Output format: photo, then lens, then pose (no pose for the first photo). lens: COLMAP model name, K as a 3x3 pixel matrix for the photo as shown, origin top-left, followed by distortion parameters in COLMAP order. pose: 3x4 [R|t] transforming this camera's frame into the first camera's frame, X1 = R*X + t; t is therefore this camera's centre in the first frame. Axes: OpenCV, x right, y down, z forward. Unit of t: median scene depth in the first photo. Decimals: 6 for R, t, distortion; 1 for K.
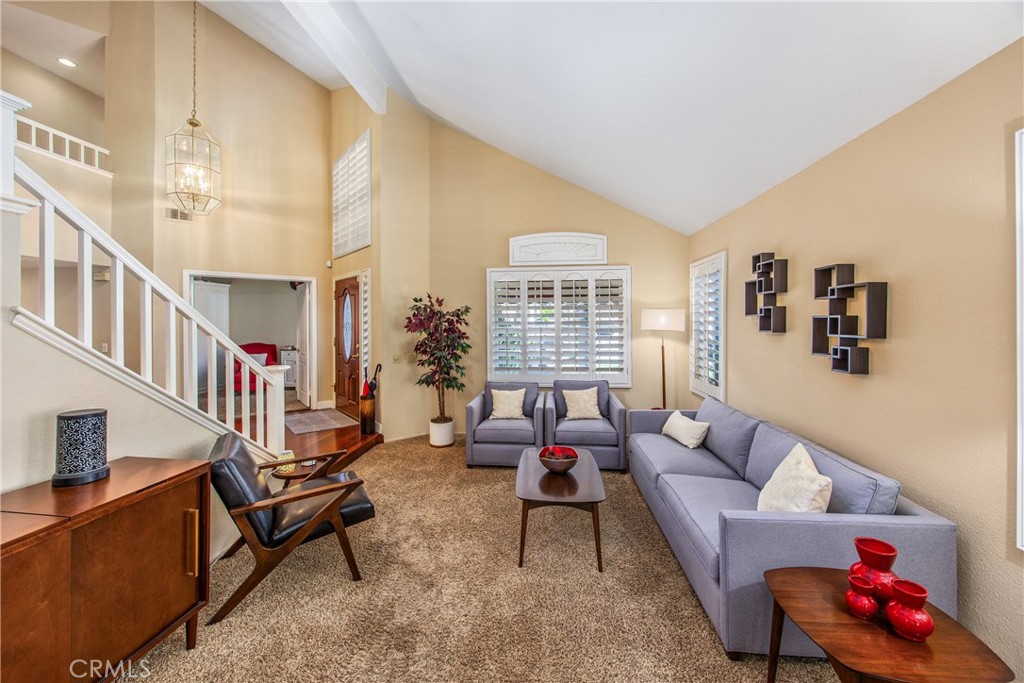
lens RADIAL K [[403.1, 0, 511.3], [0, 403.1, 326.9], [0, 0, 1]] dist [-0.000528, 0.000063]
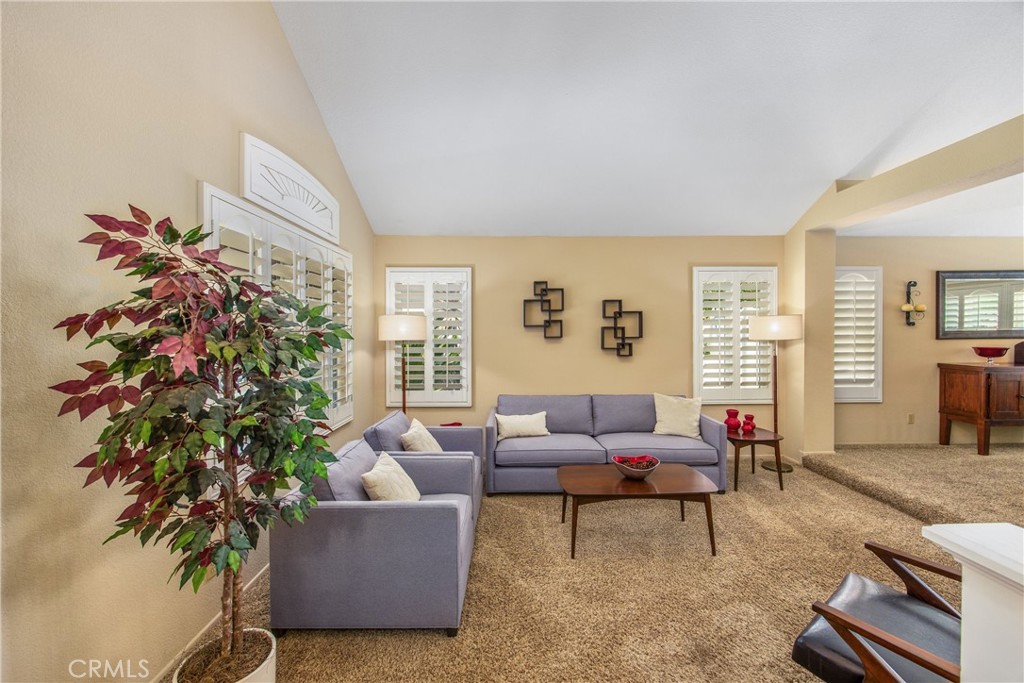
lens RADIAL K [[397.3, 0, 512.2], [0, 397.3, 333.1], [0, 0, 1]] dist [-0.003624, -0.000156]
pose [[-0.104233, -0.002550, 0.994550, -0.486777], [0.012150, 0.999919, 0.003837, -0.005791], [-0.994479, 0.012484, -0.104194, 0.834029]]
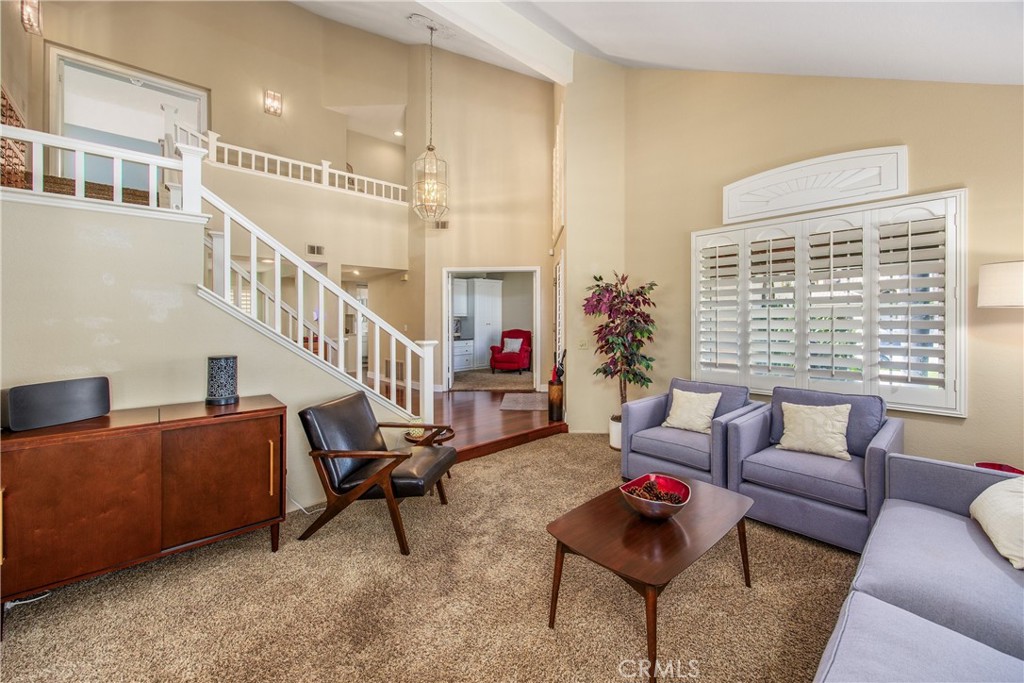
lens RADIAL K [[405.9, 0, 513.0], [0, 405.9, 323.6], [0, 0, 1]] dist [-0.000147, 0.000163]
pose [[0.737769, 0.007001, -0.675017, 0.236084], [-0.005963, 0.999975, 0.003855, 0.030325], [0.675027, 0.001181, 0.737792, 0.221800]]
